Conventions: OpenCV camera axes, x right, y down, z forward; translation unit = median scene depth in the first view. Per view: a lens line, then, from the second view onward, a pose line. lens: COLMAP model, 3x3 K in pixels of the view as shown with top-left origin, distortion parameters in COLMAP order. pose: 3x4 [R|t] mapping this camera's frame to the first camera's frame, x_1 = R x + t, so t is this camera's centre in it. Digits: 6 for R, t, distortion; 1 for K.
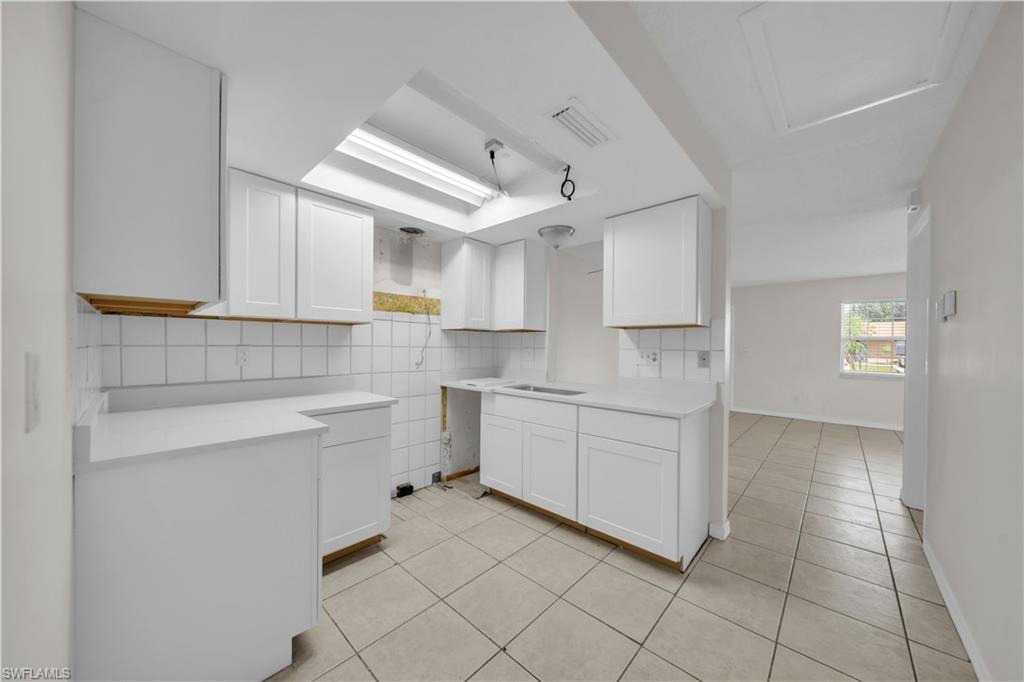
lens RADIAL K [[355.8, 0, 512.9], [0, 355.8, 343.1], [0, 0, 1]] dist [0.002586, -0.001736]
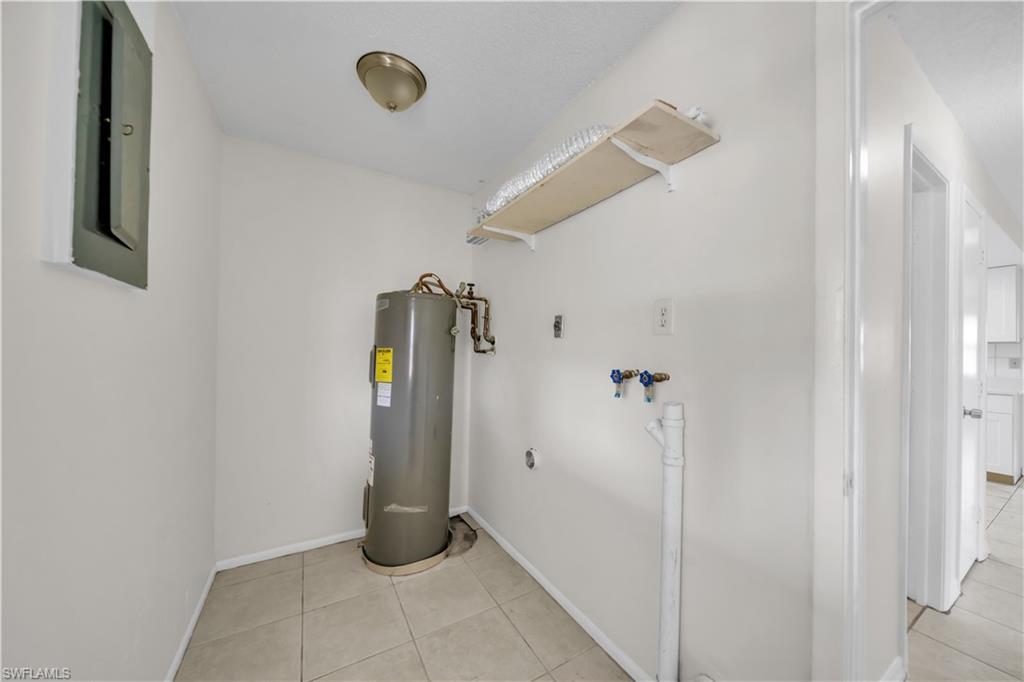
lens RADIAL K [[355.8, 0, 514.1], [0, 355.8, 341.7], [0, 0, 1]] dist [0.002586, -0.001736]
pose [[0.956402, 0.001710, -0.292050, -1.112836], [-0.005158, 0.999926, -0.011034, -0.020985], [0.292009, 0.012059, 0.956339, -1.138033]]
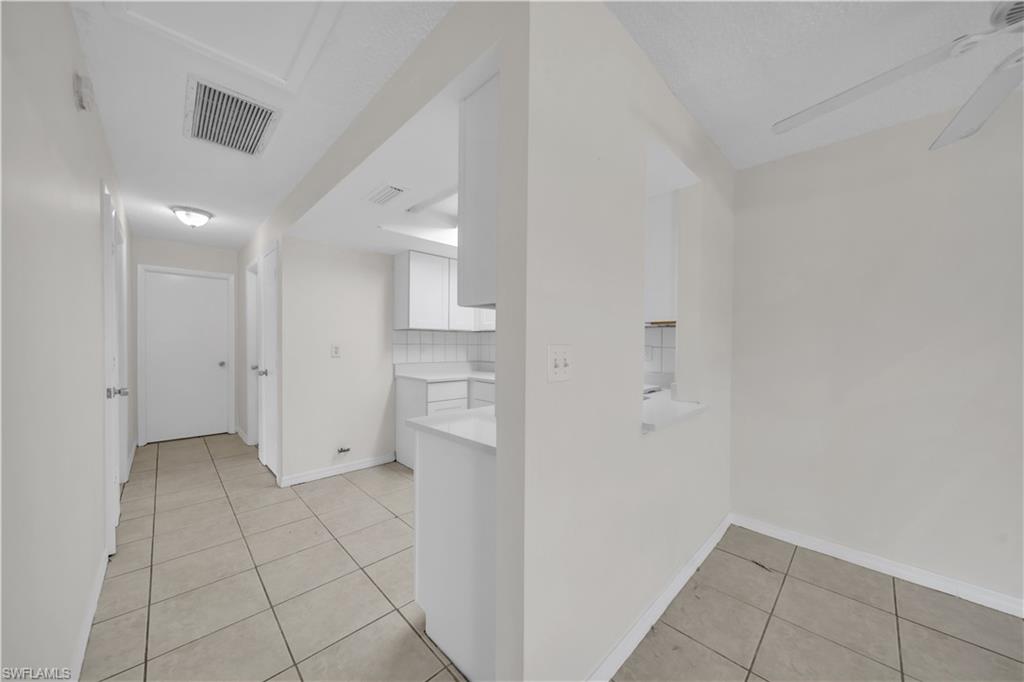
lens RADIAL K [[355.8, 0, 511.1], [0, 355.8, 348.5], [0, 0, 1]] dist [0.002586, -0.001736]
pose [[-0.039221, 0.005161, -0.999217, 1.090276], [-0.011278, 0.999921, 0.005607, 0.017728], [0.999167, 0.011489, -0.039160, 1.081553]]
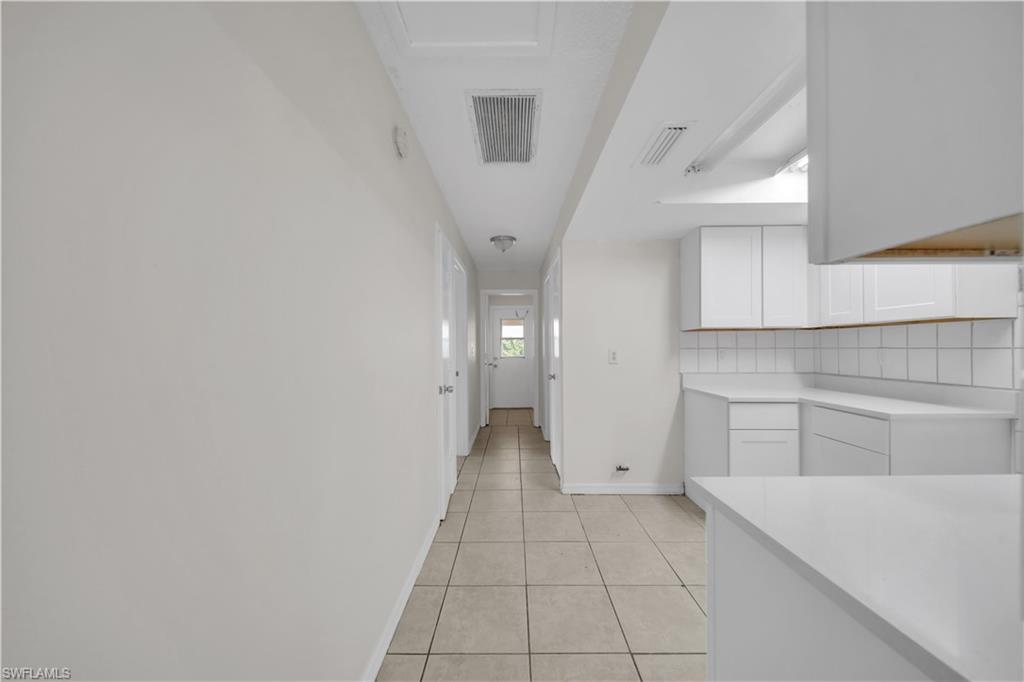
lens RADIAL K [[355.8, 0, 510.9], [0, 355.8, 346.7], [0, 0, 1]] dist [0.002586, -0.001736]
pose [[-0.726662, -0.006086, -0.686968, 0.858210], [-0.003150, 0.999980, -0.005528, 0.015100], [0.686988, -0.001853, -0.726667, 1.011094]]
